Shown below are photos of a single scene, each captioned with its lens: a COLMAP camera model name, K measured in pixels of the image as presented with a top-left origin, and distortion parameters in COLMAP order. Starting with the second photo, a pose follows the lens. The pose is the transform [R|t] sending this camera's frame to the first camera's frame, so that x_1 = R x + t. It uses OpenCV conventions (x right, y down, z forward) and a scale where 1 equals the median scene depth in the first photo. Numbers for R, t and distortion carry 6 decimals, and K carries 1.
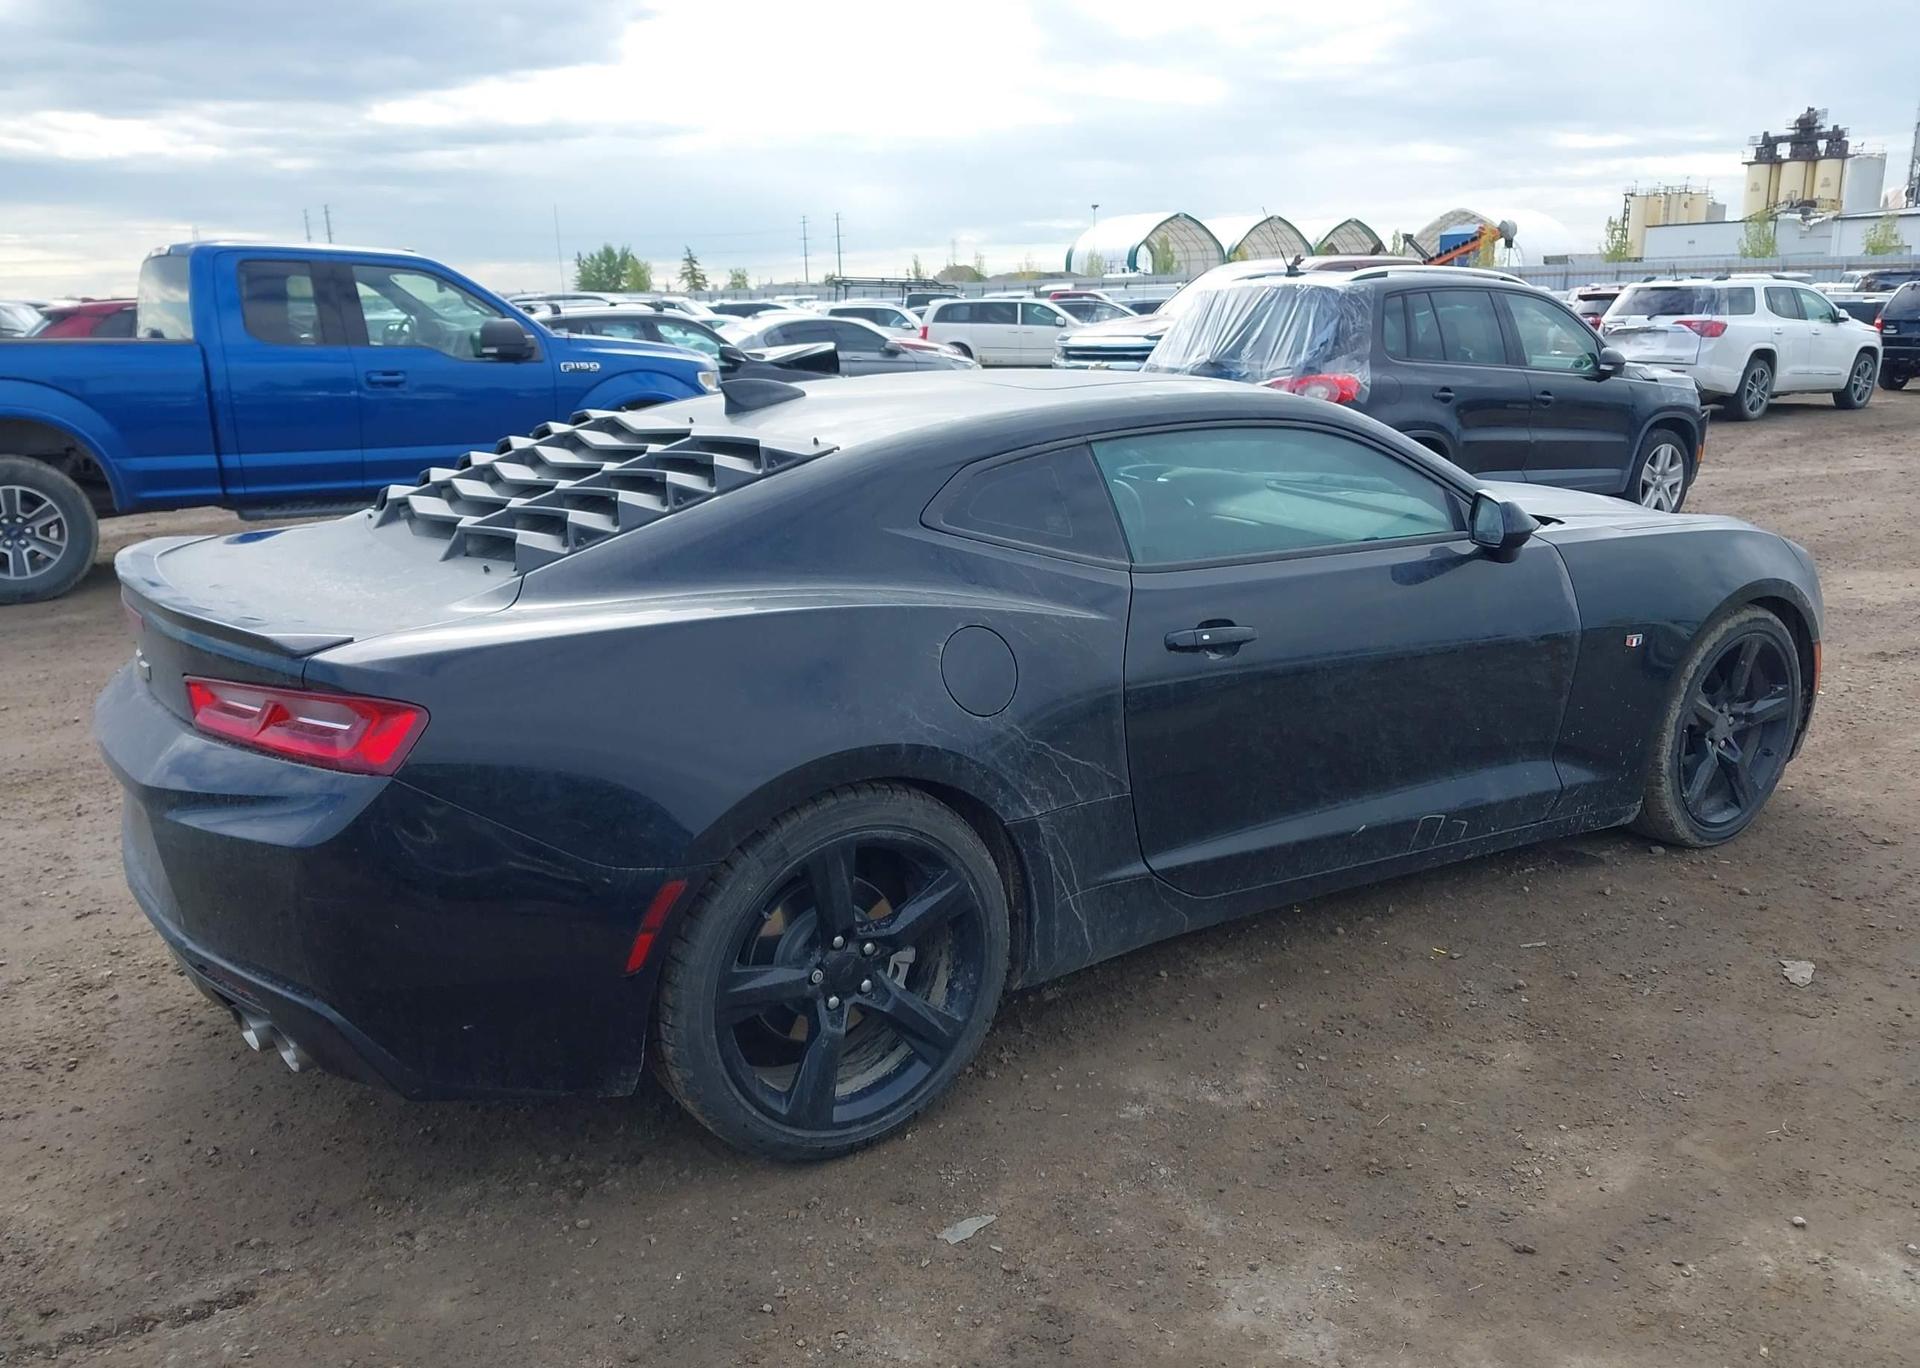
lens RADIAL K [[1506.3, 0, 968.7], [0, 1506.3, 678.9], [0, 0, 1]] dist [0.024649, -0.040551]
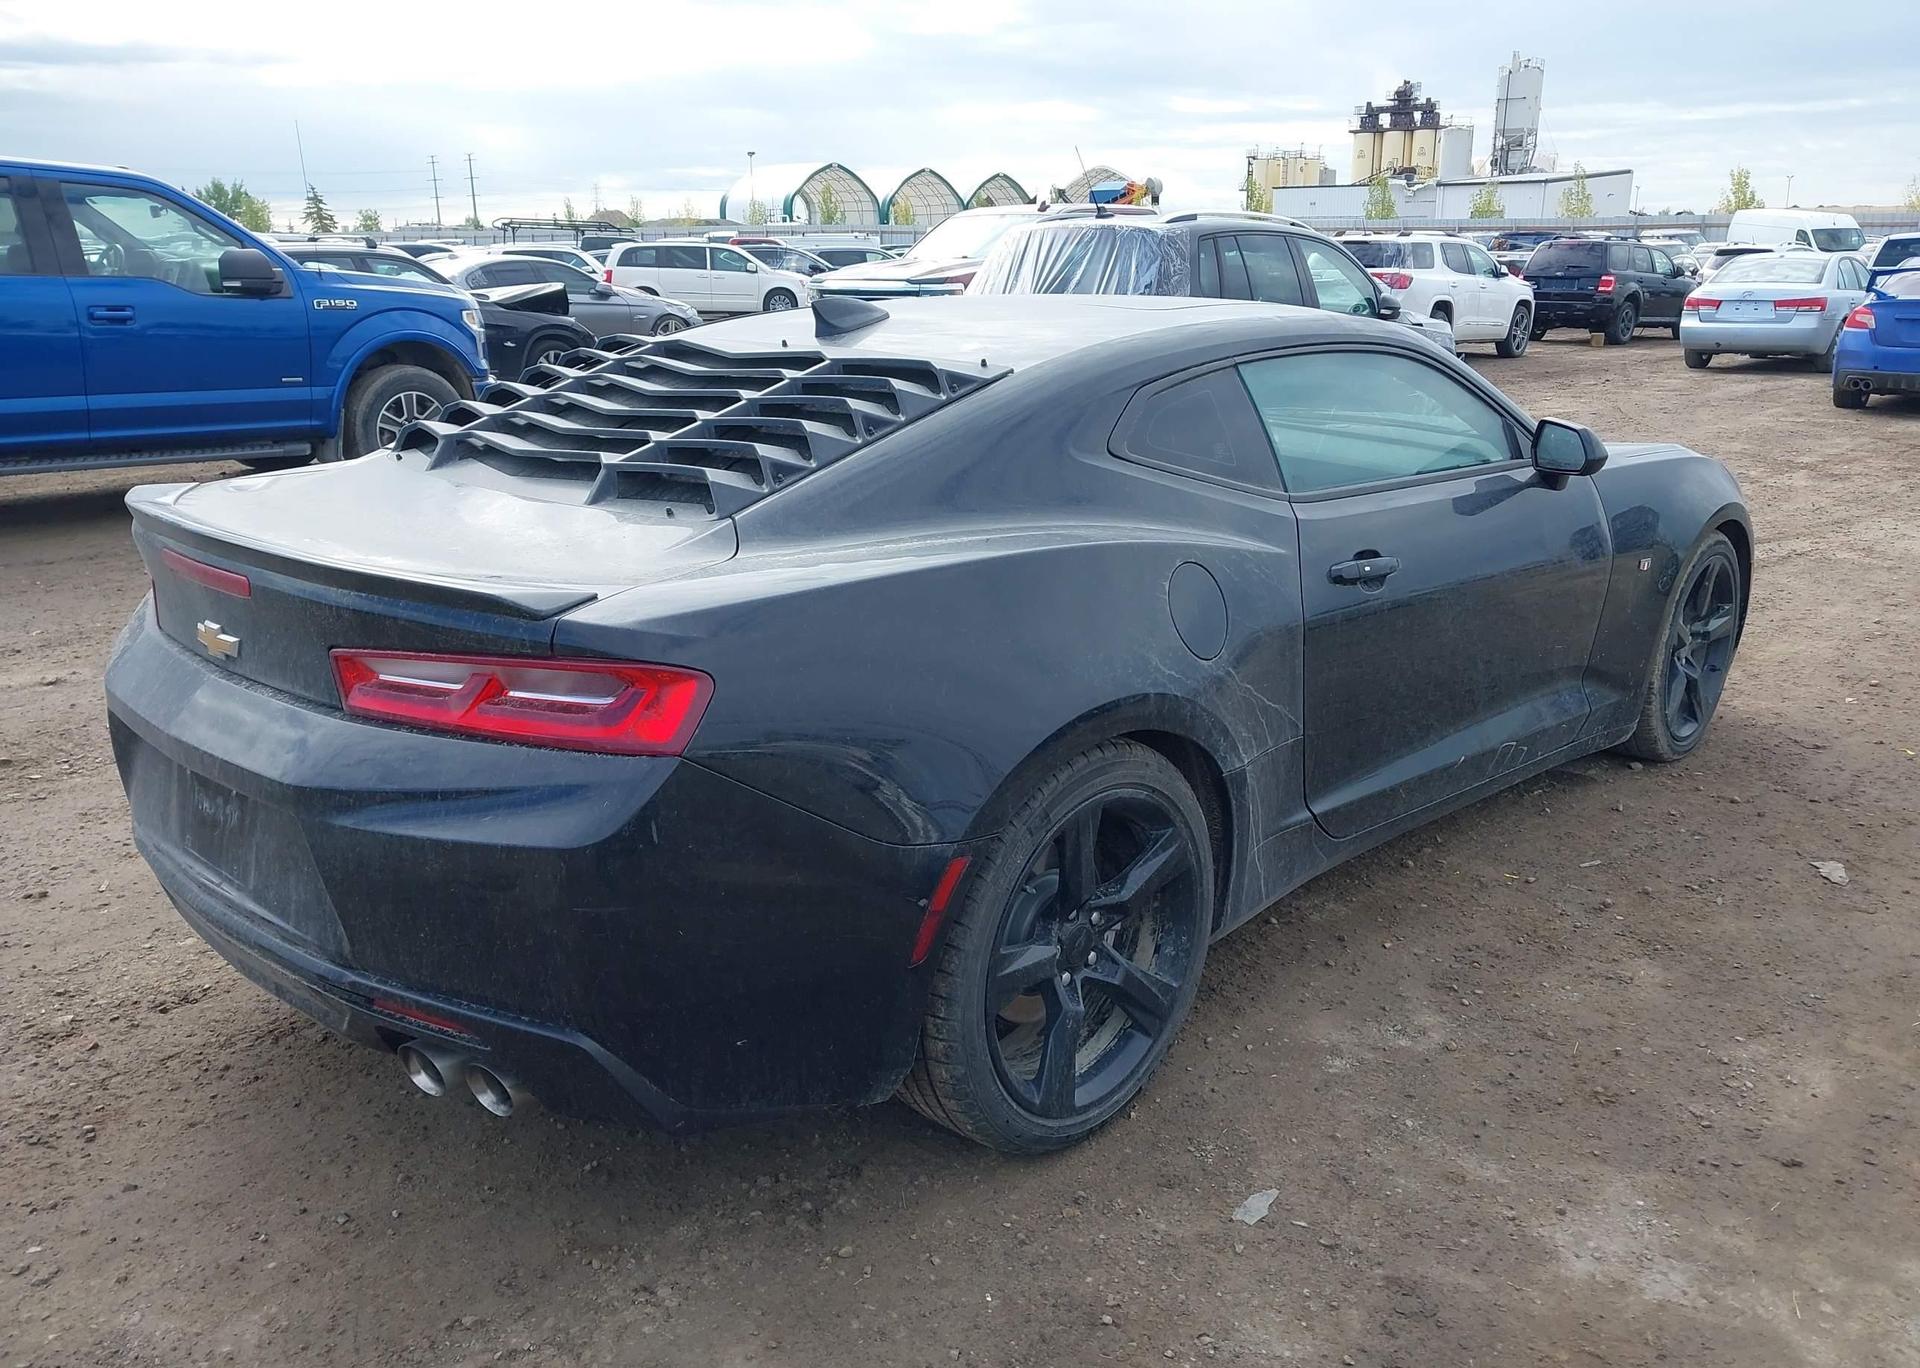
lens RADIAL K [[1504.7, 0, 960.0], [0, 1504.7, 684.0], [0, 0, 1]] dist [0.000499, 0.008274]
pose [[0.976907, -0.044670, 0.208944, -0.310123], [0.037421, 0.998557, 0.038520, -0.001491], [-0.210363, -0.029812, 0.977169, 0.118295]]
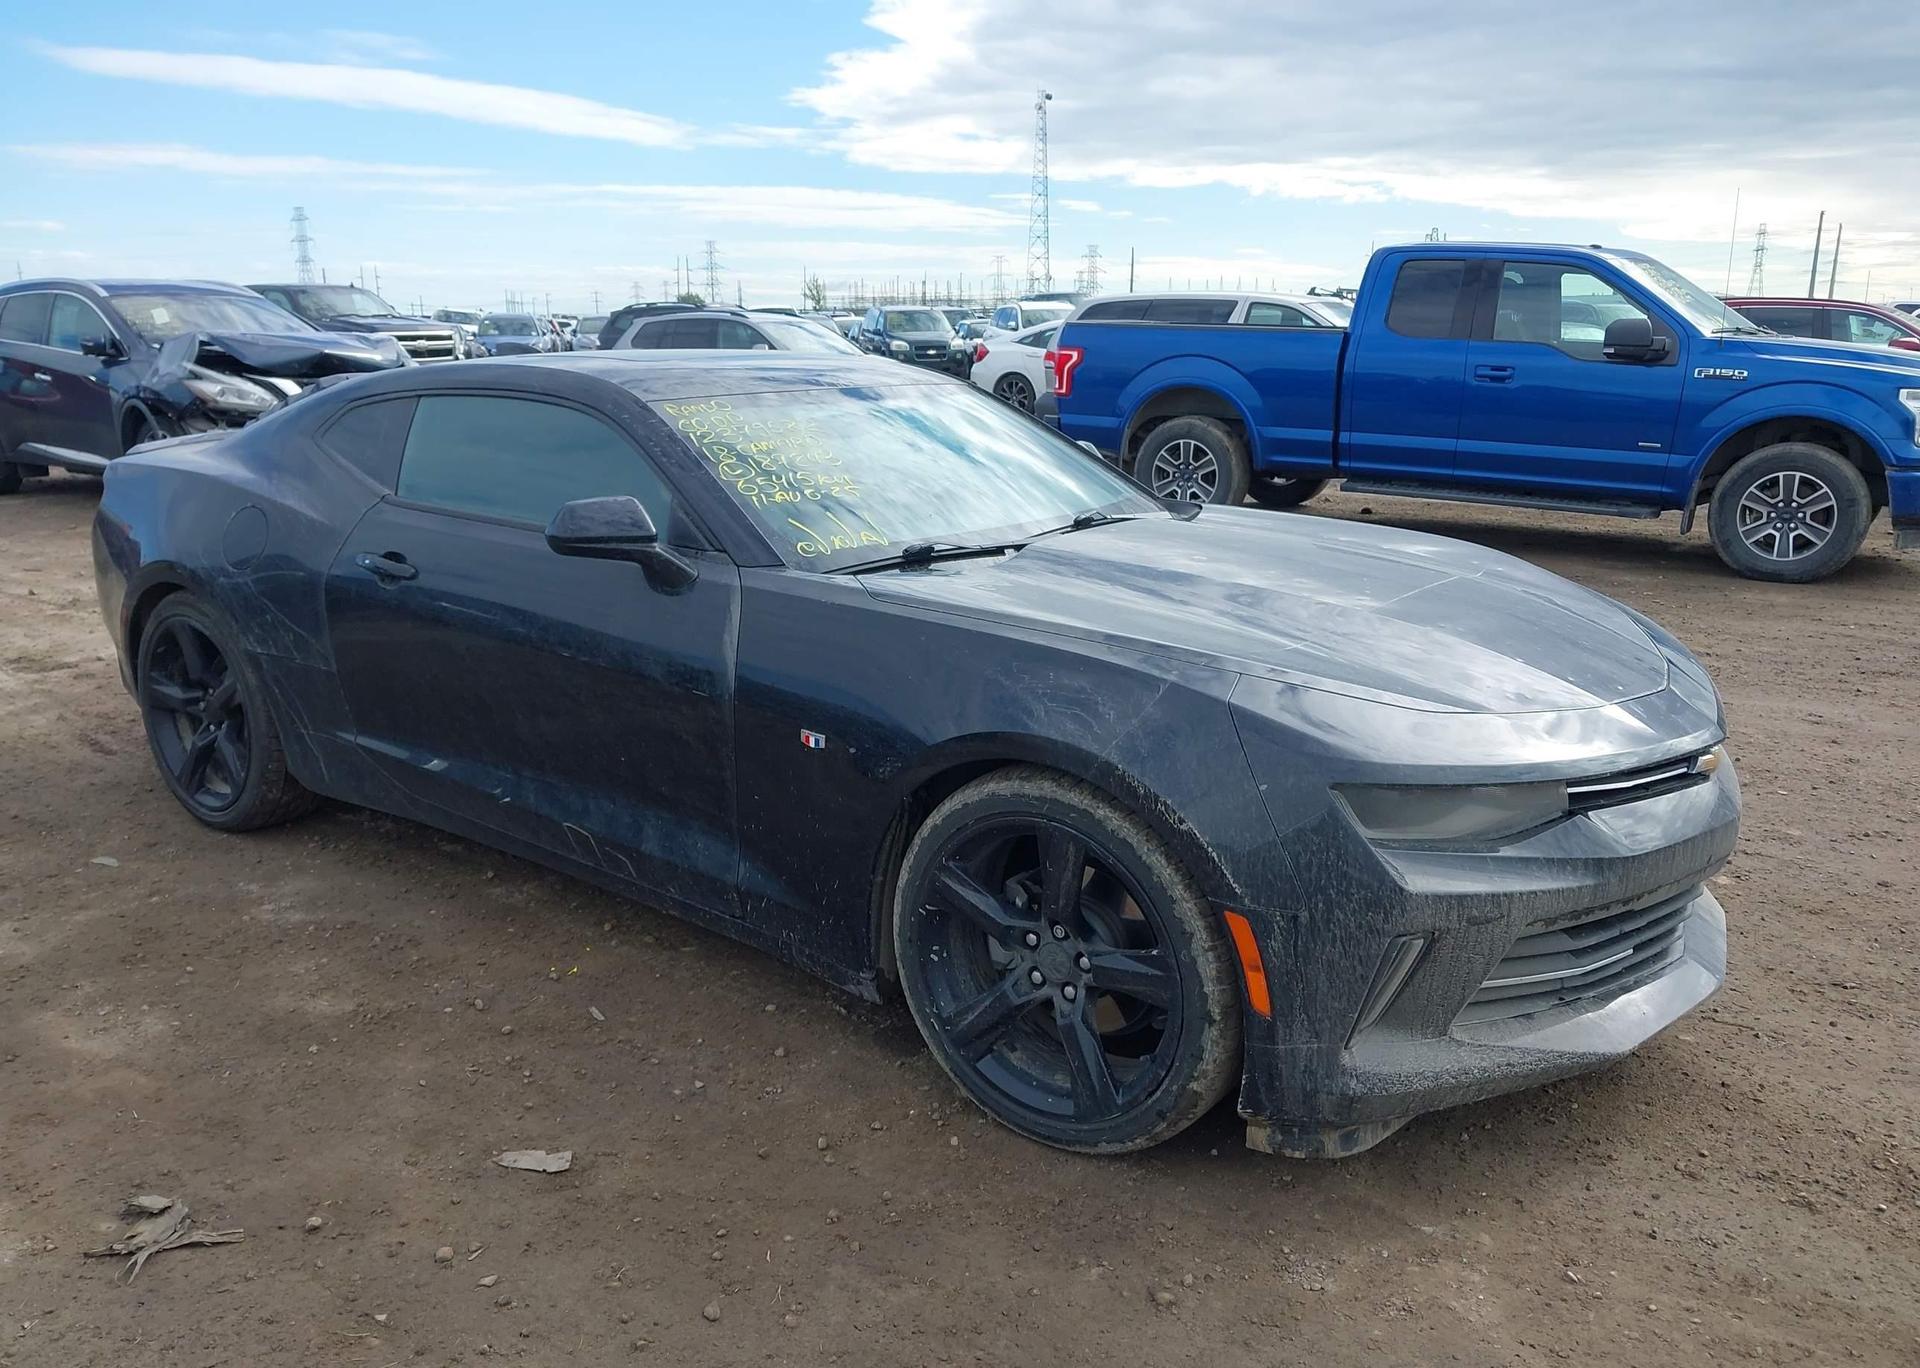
lens RADIAL K [[1506.3, 0, 968.7], [0, 1506.3, 678.9], [0, 0, 1]] dist [0.024649, -0.040551]
pose [[0.344039, 0.230964, -0.910106, 1.482556], [-0.233702, 0.959835, 0.155239, -0.244410], [0.909407, 0.159285, 0.384198, 1.018706]]
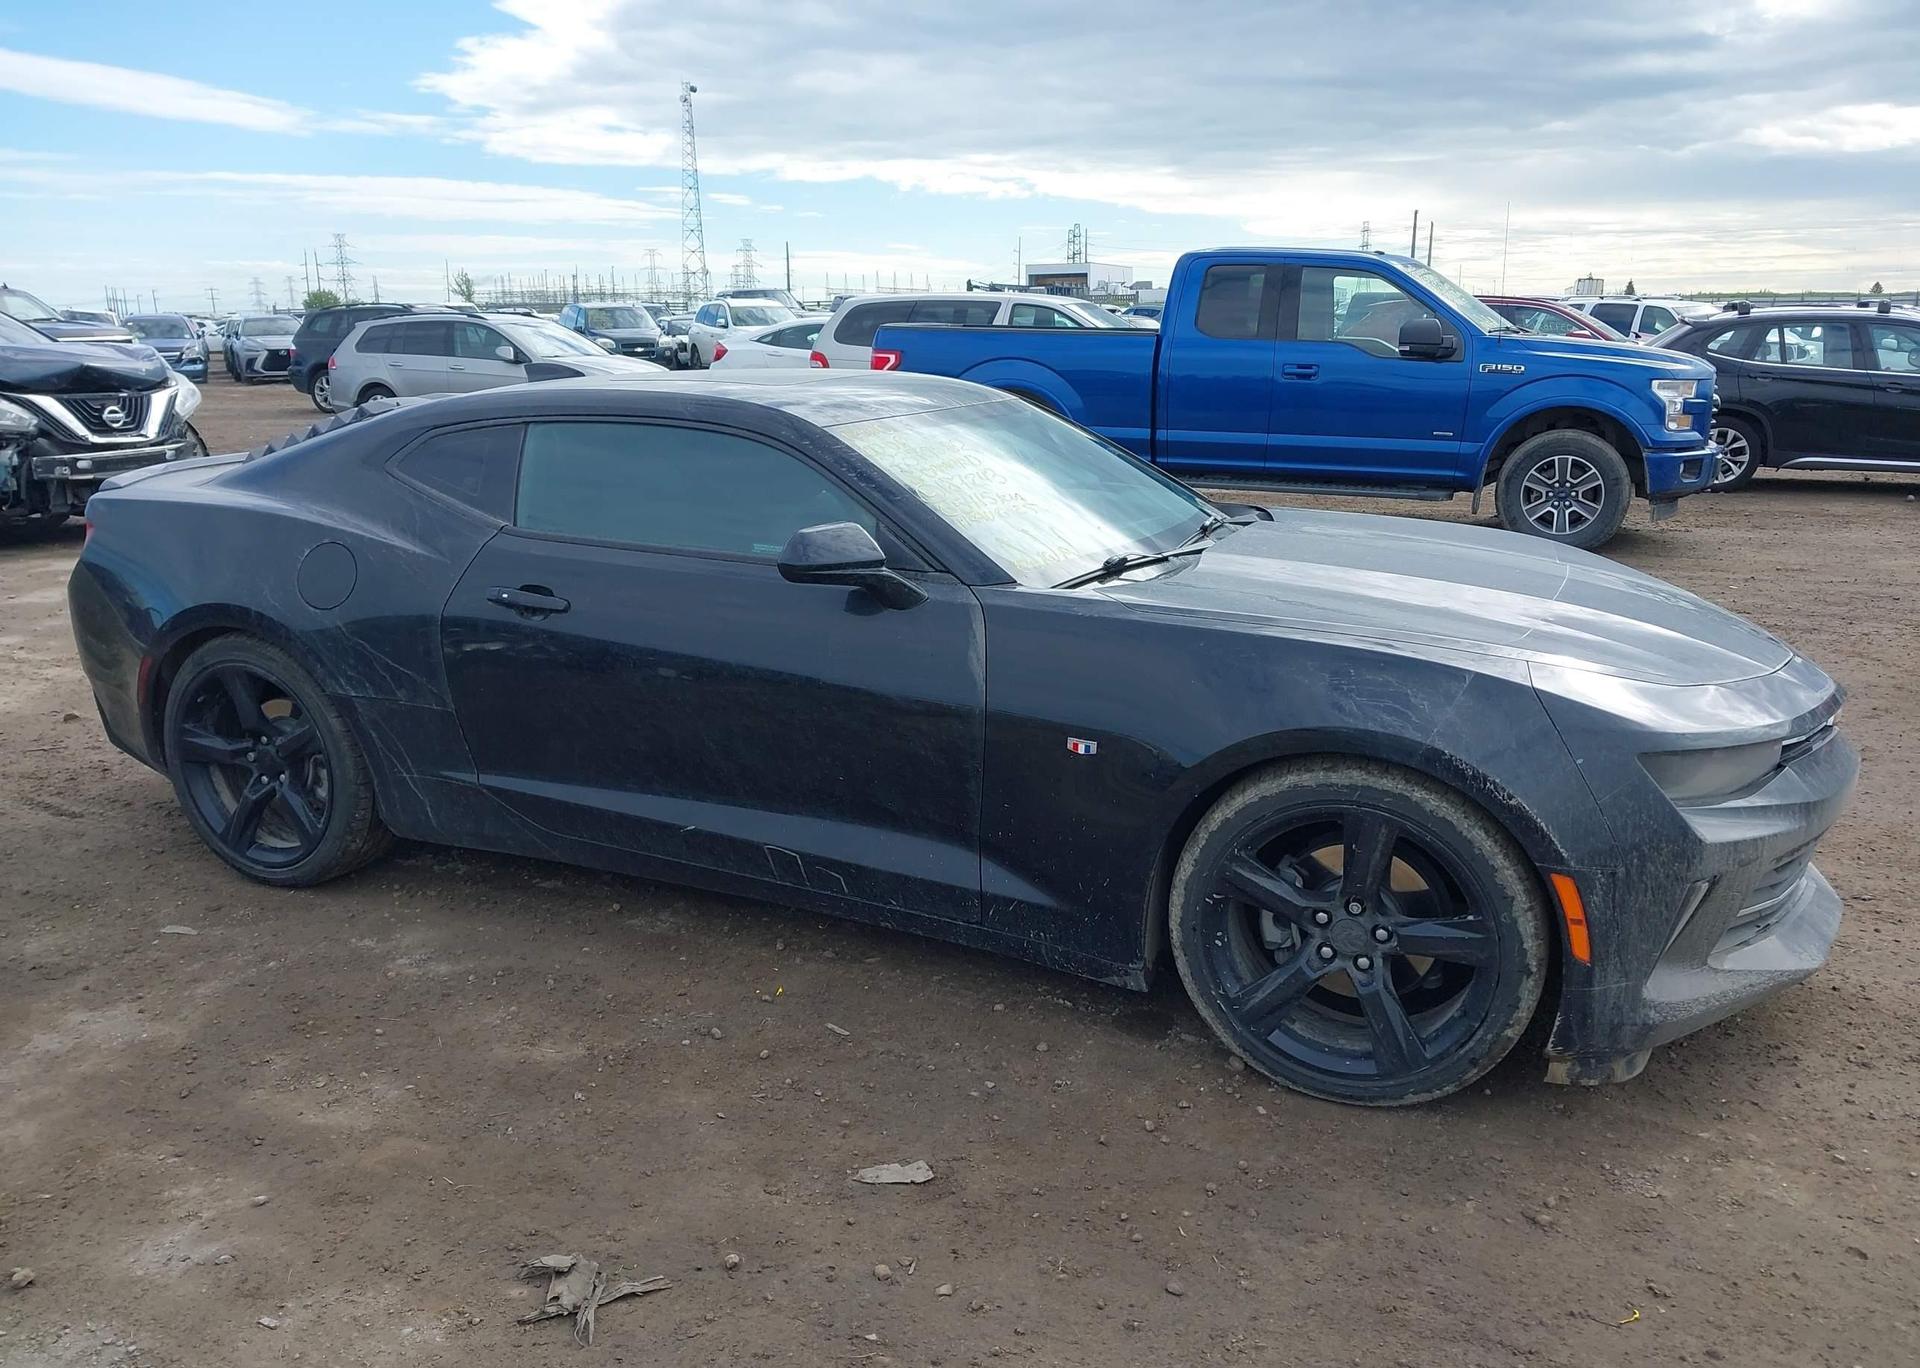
lens RADIAL K [[1514.6, 0, 964.8], [0, 1514.6, 673.8], [0, 0, 1]] dist [-0.002984, 0.007124]
pose [[0.536456, 0.206103, -0.818374, 1.356880], [-0.206666, 0.972277, 0.109390, -0.175860], [0.818232, 0.110447, 0.564179, 0.657742]]
